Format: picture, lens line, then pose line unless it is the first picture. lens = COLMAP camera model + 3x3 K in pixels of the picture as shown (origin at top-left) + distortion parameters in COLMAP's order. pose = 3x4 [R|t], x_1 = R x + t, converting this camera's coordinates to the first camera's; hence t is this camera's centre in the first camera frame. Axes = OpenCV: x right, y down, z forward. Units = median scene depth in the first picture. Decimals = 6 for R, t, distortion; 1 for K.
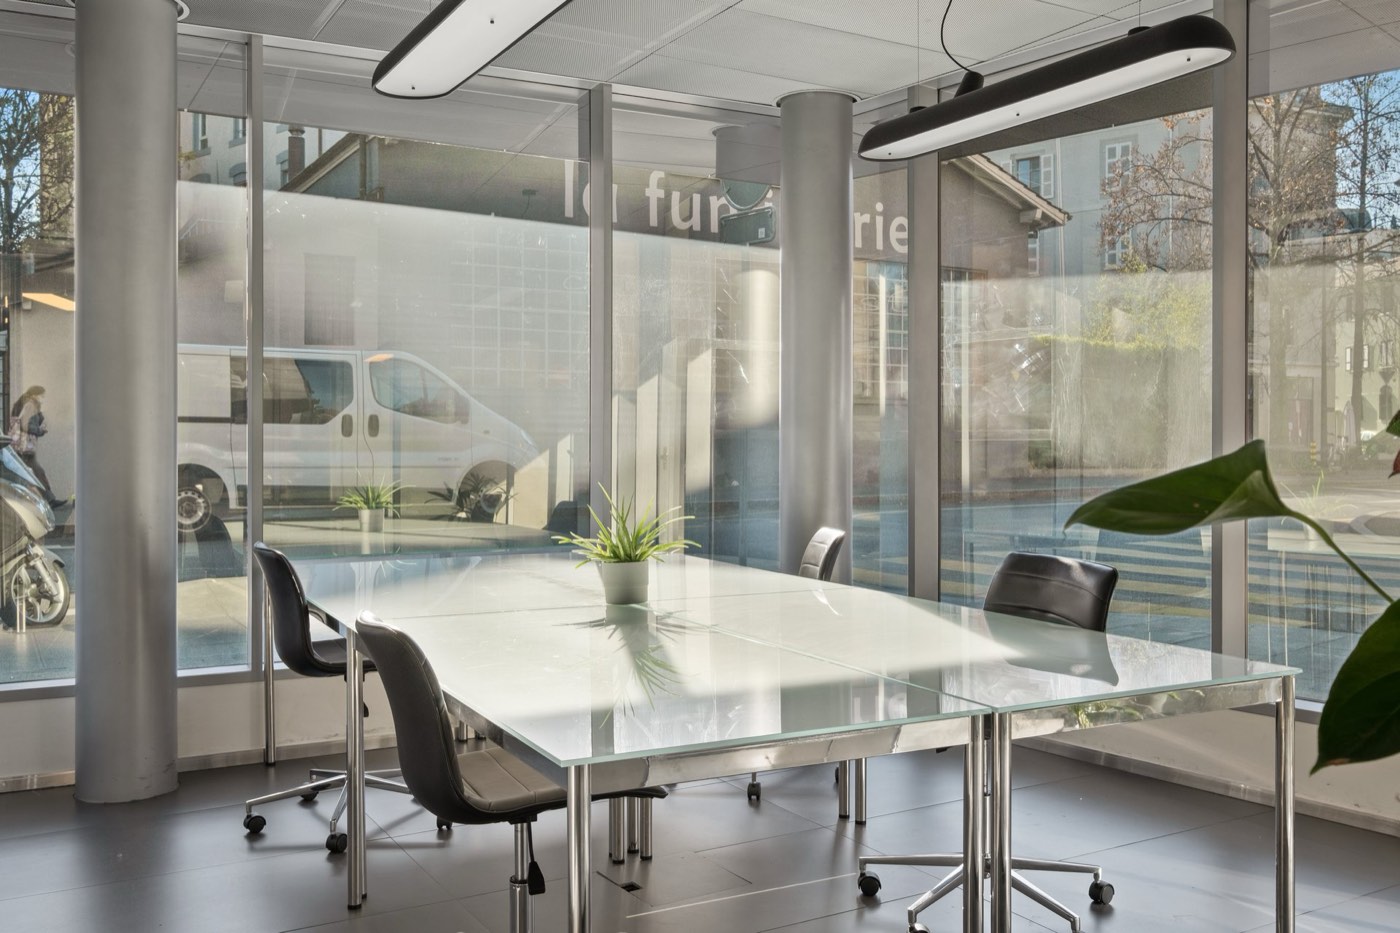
lens RADIAL K [[1547.8, 0, 700.0], [0, 1547.8, 466.5], [0, 0, 1]] dist [-0.012121, -0.001091]
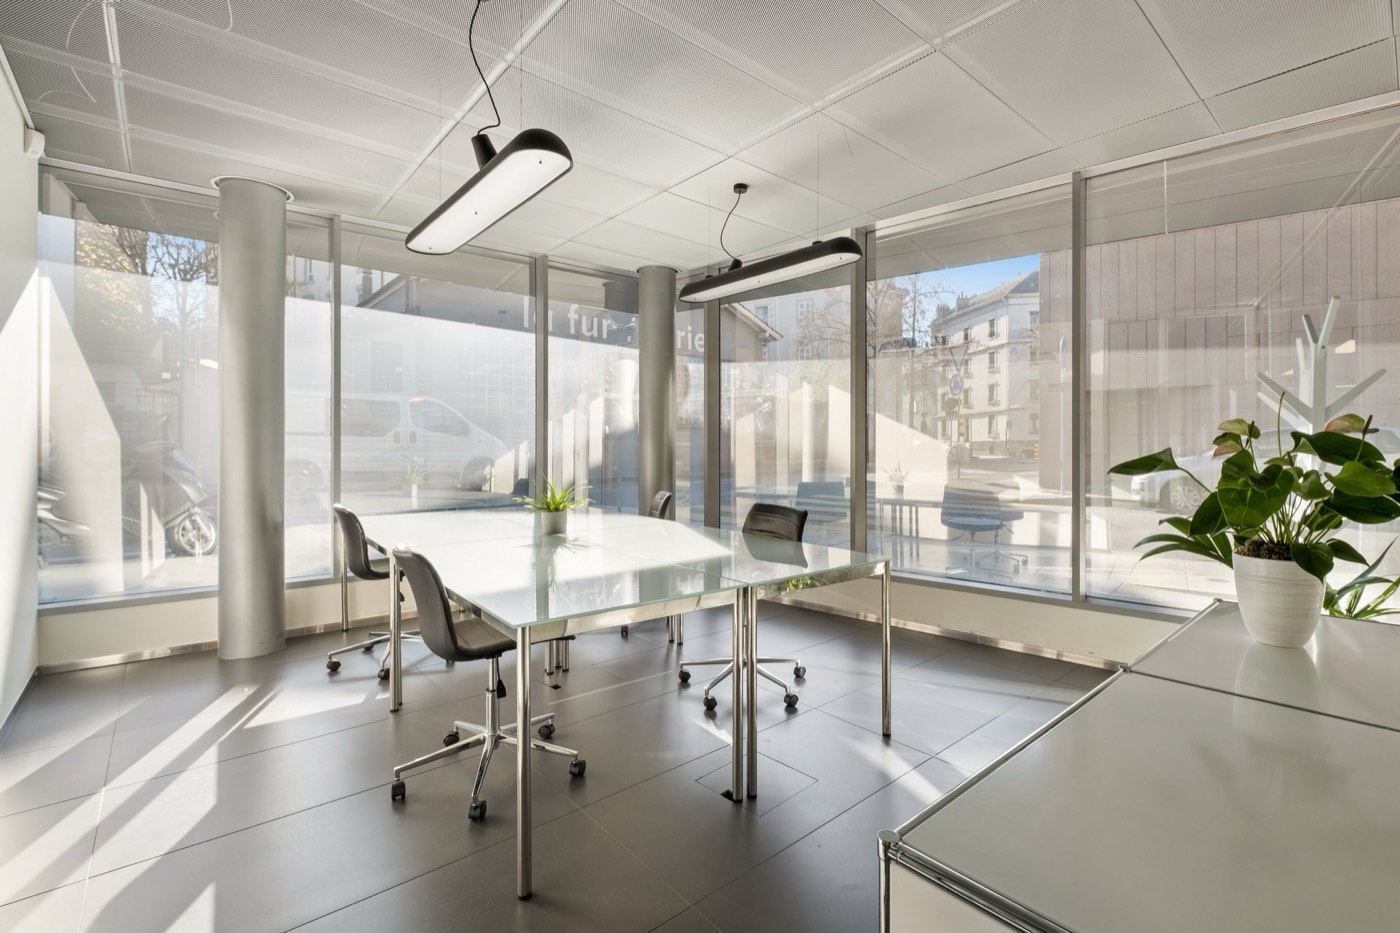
lens RADIAL K [[624.9, 0, 700.0], [0, 624.9, 466.5], [0, 0, 1]] dist [0.019494, -0.000004]
pose [[0.991235, -0.002778, 0.132080, 0.025172], [0.000073, 0.999790, 0.020475, -0.007455], [-0.132109, -0.020286, 0.991028, 0.221659]]
